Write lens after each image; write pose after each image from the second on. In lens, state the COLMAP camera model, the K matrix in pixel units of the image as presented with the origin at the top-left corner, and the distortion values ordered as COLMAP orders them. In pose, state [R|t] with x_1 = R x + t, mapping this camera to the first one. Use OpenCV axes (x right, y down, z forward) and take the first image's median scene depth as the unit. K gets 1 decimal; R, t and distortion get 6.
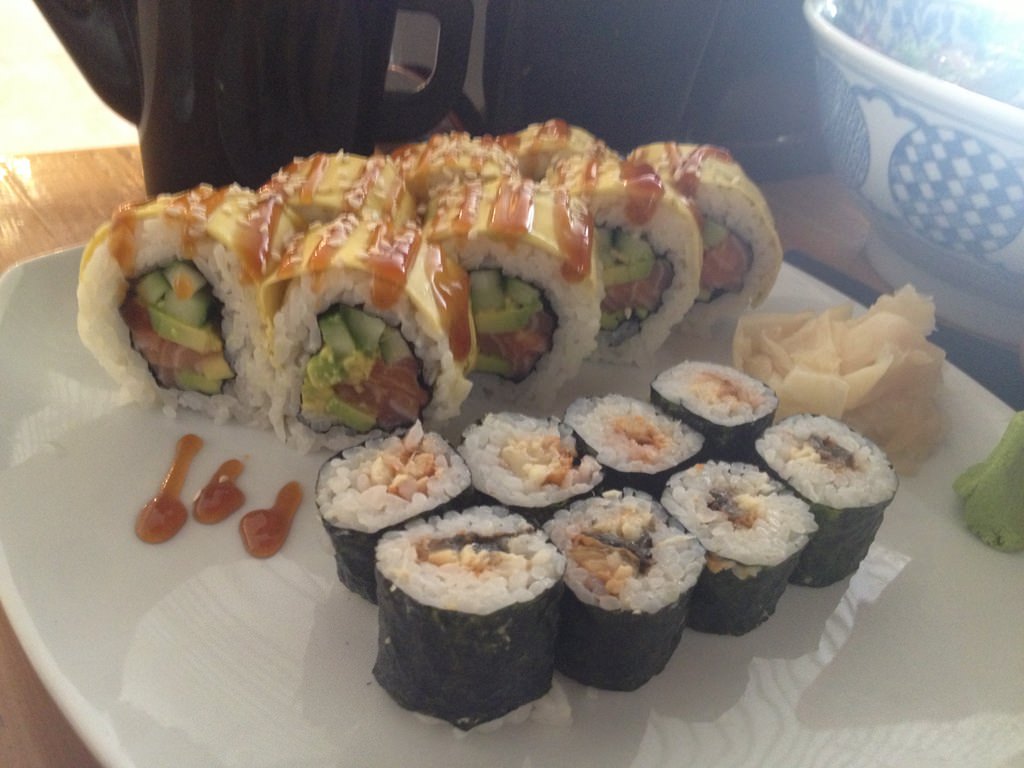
lens RADIAL K [[916.8, 0, 512.0], [0, 916.8, 384.0], [0, 0, 1]] dist [0.074708, -0.265362]
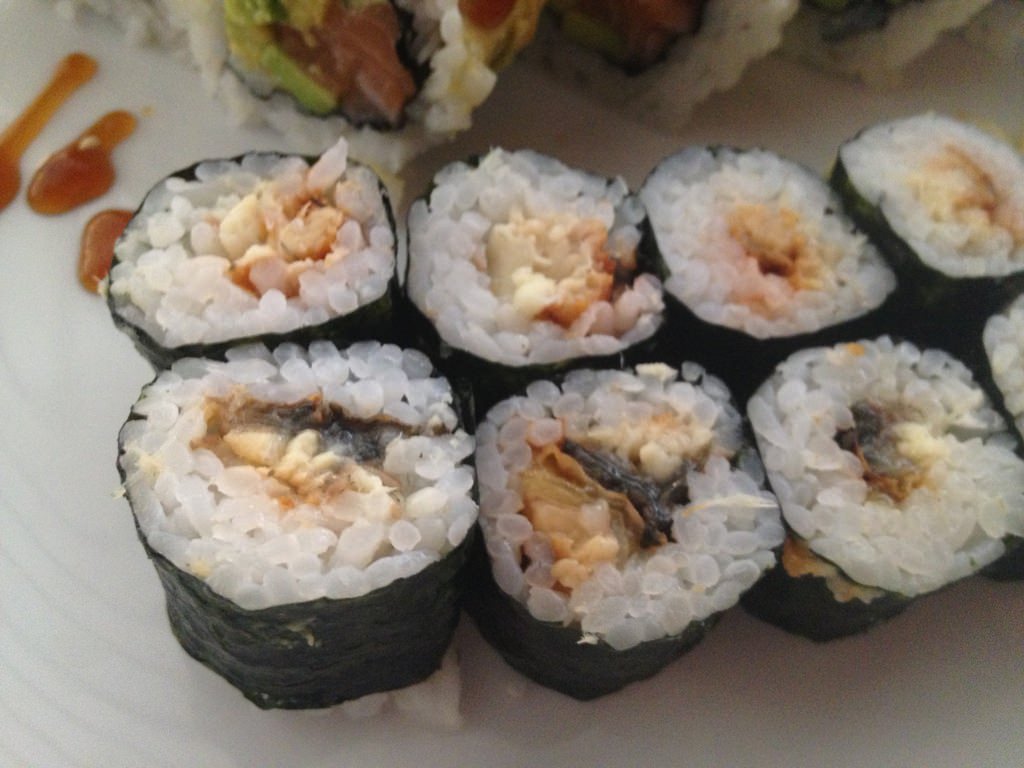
lens RADIAL K [[994.5, 0, 512.0], [0, 994.5, 384.0], [0, 0, 1]] dist [0.100325, -0.381445]
pose [[0.944917, 0.282301, -0.165645, 0.114947], [-0.198851, 0.897101, 0.394547, -0.073884], [0.259981, -0.339875, 0.903822, 0.413316]]
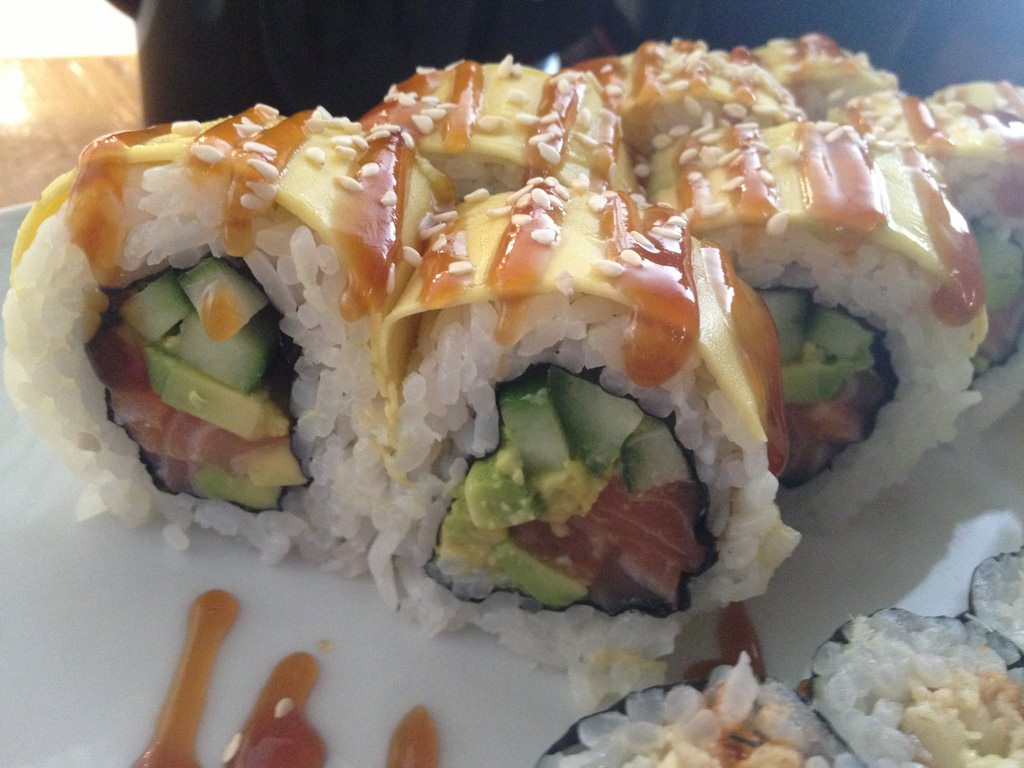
lens RADIAL K [[994.5, 0, 512.0], [0, 994.5, 384.0], [0, 0, 1]] dist [0.100325, -0.381445]
pose [[0.998754, 0.048598, -0.011299, -0.194661], [-0.048302, 0.998516, 0.025160, -0.087539], [0.012505, -0.024583, 0.999620, 0.474352]]
